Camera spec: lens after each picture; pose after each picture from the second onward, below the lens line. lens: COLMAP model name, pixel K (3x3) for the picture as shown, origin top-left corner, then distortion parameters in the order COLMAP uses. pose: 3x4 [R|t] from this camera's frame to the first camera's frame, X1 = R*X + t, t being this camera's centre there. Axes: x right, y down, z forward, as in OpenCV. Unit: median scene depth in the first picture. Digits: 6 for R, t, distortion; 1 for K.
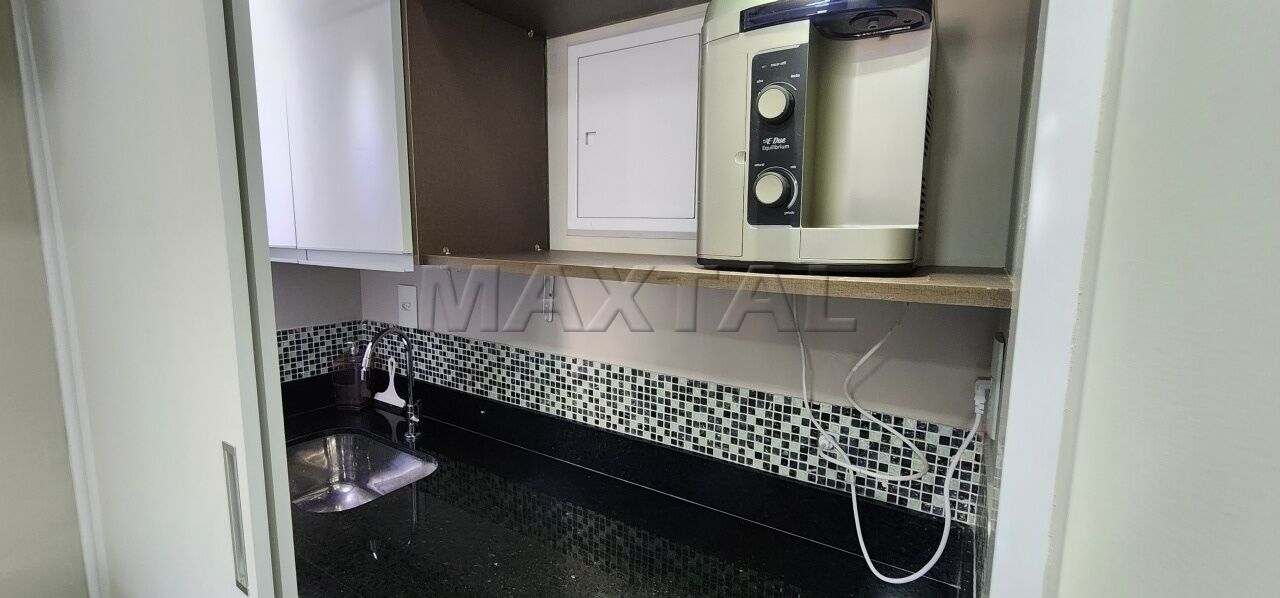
lens RADIAL K [[526.6, 0, 640.1], [0, 526.6, 302.2], [0, 0, 1]] dist [-0.000992, -0.004727]
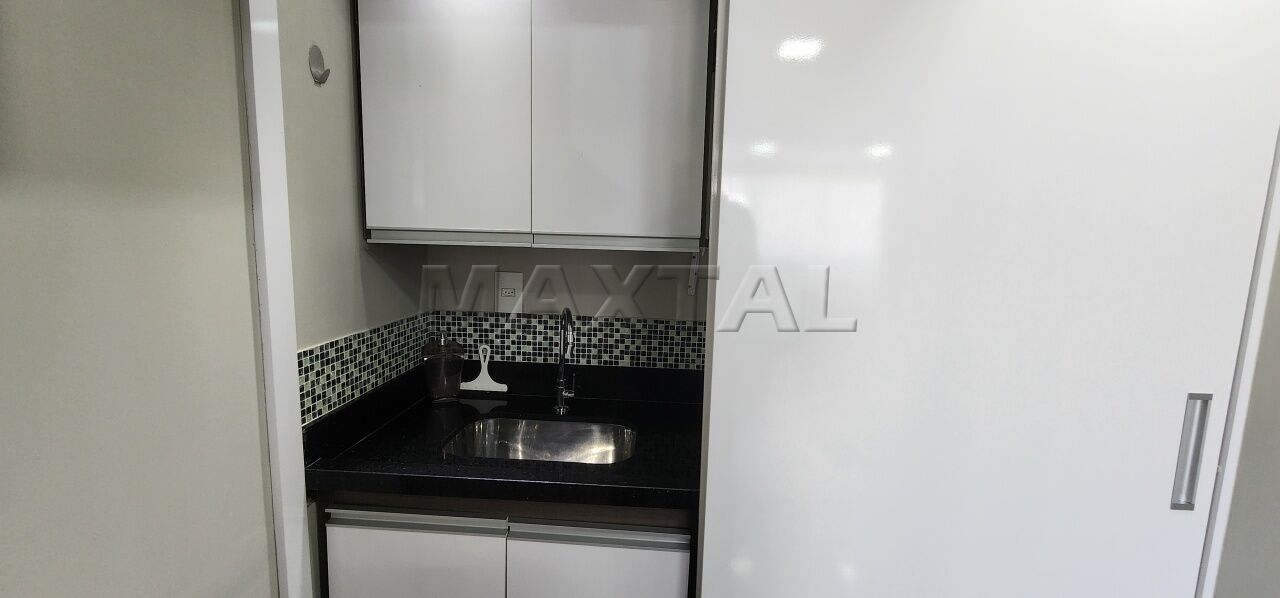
lens RADIAL K [[526.6, 0, 640.1], [0, 526.6, 302.2], [0, 0, 1]] dist [-0.000992, -0.004727]
pose [[0.868000, -0.050214, 0.494018, -0.809503], [0.046786, 0.998718, 0.019309, 0.021032], [-0.494355, 0.006353, 0.869237, -0.025779]]
